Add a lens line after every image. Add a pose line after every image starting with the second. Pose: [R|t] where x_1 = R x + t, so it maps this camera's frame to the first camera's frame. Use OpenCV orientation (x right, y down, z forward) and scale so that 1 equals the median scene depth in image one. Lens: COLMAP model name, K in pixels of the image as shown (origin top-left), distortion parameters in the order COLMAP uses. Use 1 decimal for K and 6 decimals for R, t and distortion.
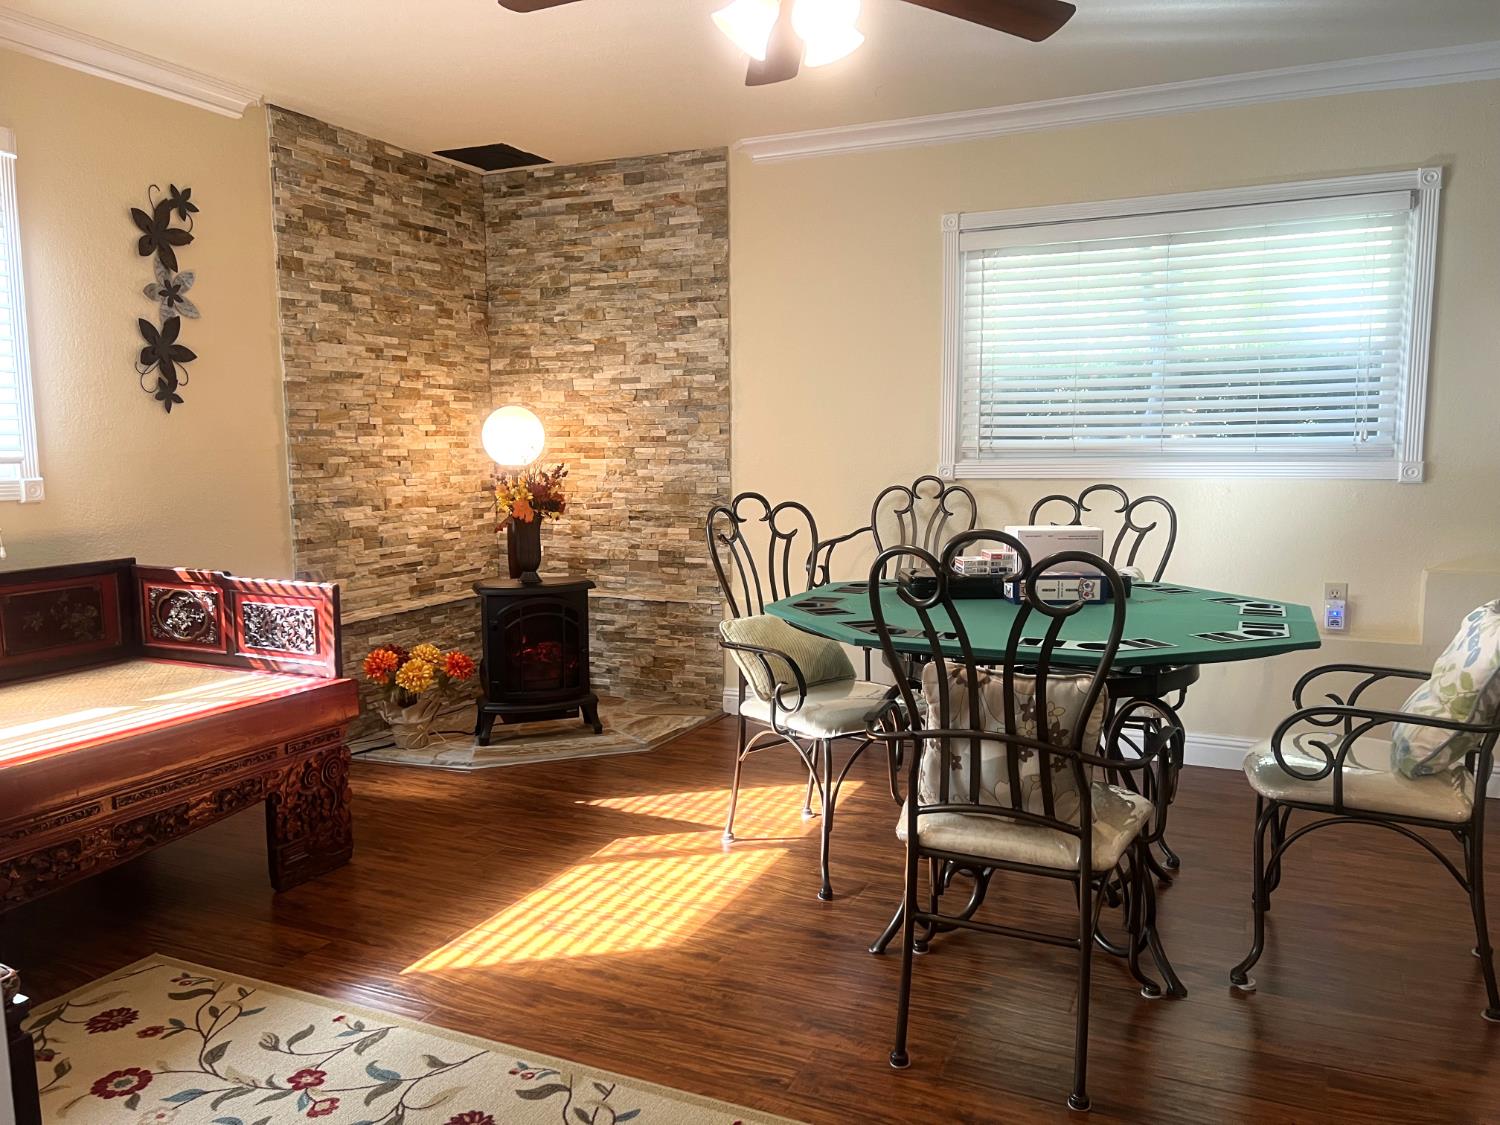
lens RADIAL K [[1136.2, 0, 751.1], [0, 1136.2, 572.6], [0, 0, 1]] dist [0.055981, -0.030069]
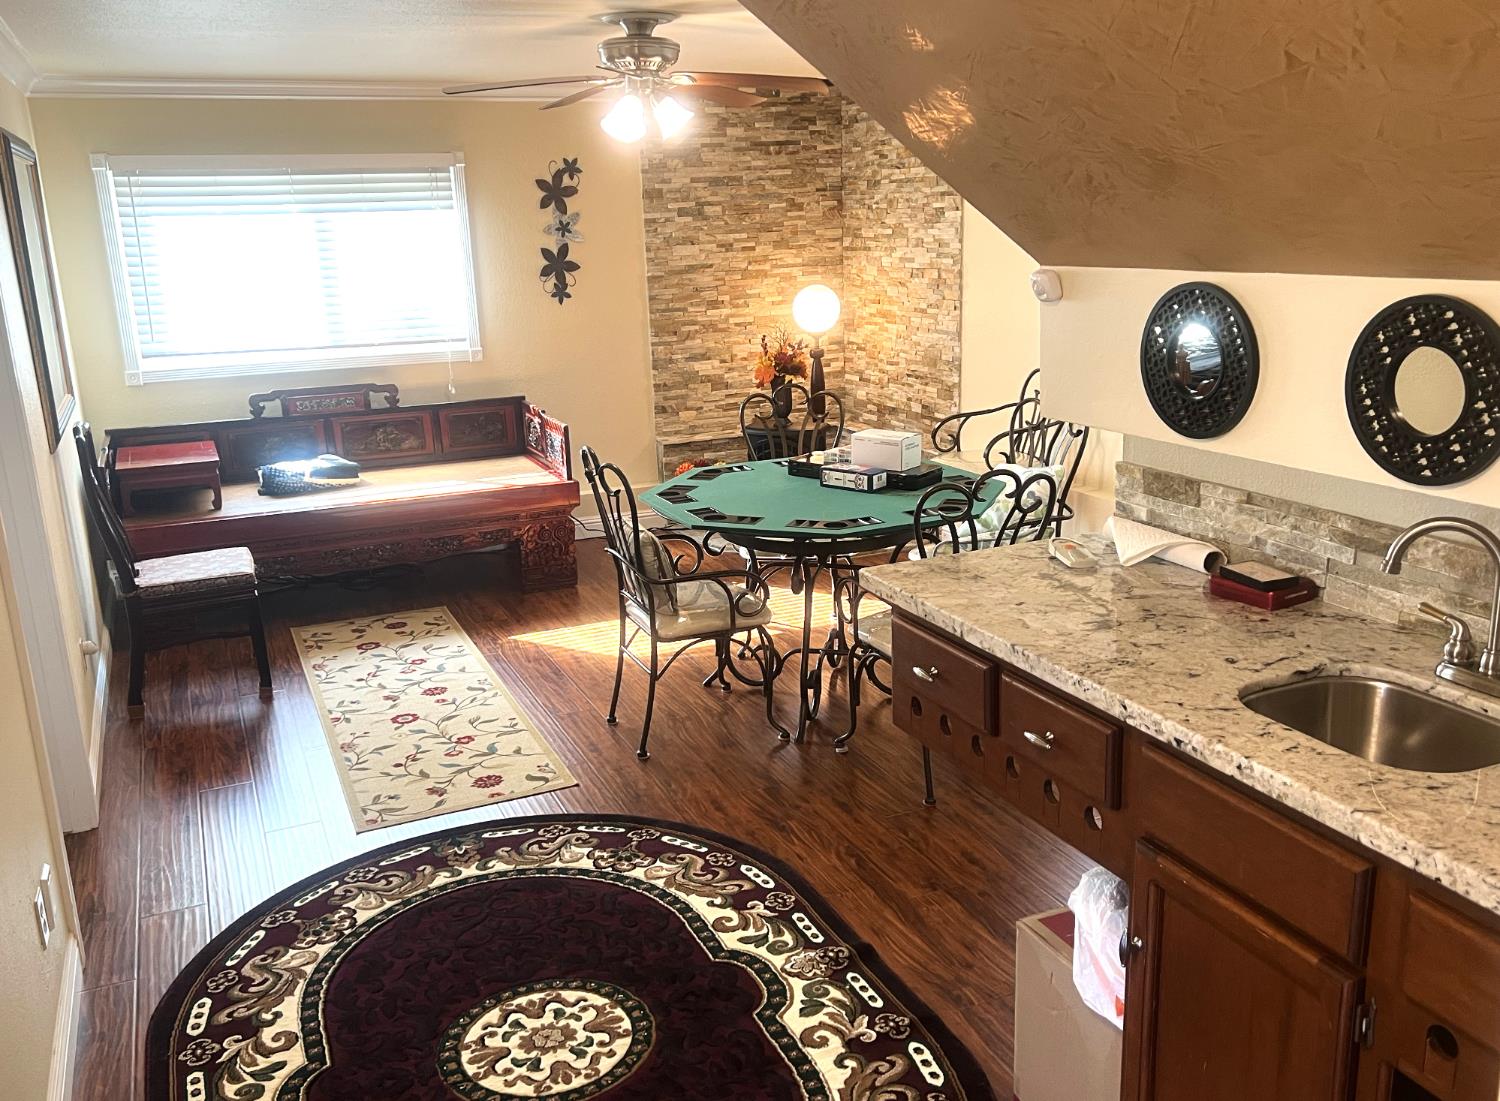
lens RADIAL K [[1310.7, 0, 751.0], [0, 1310.7, 552.9], [0, 0, 1]] dist [0.105889, -0.011165]
pose [[0.745428, 0.149073, -0.649703, 0.764778], [-0.048282, 0.984187, 0.170424, -0.099637], [0.664835, -0.095670, 0.740838, -0.186363]]
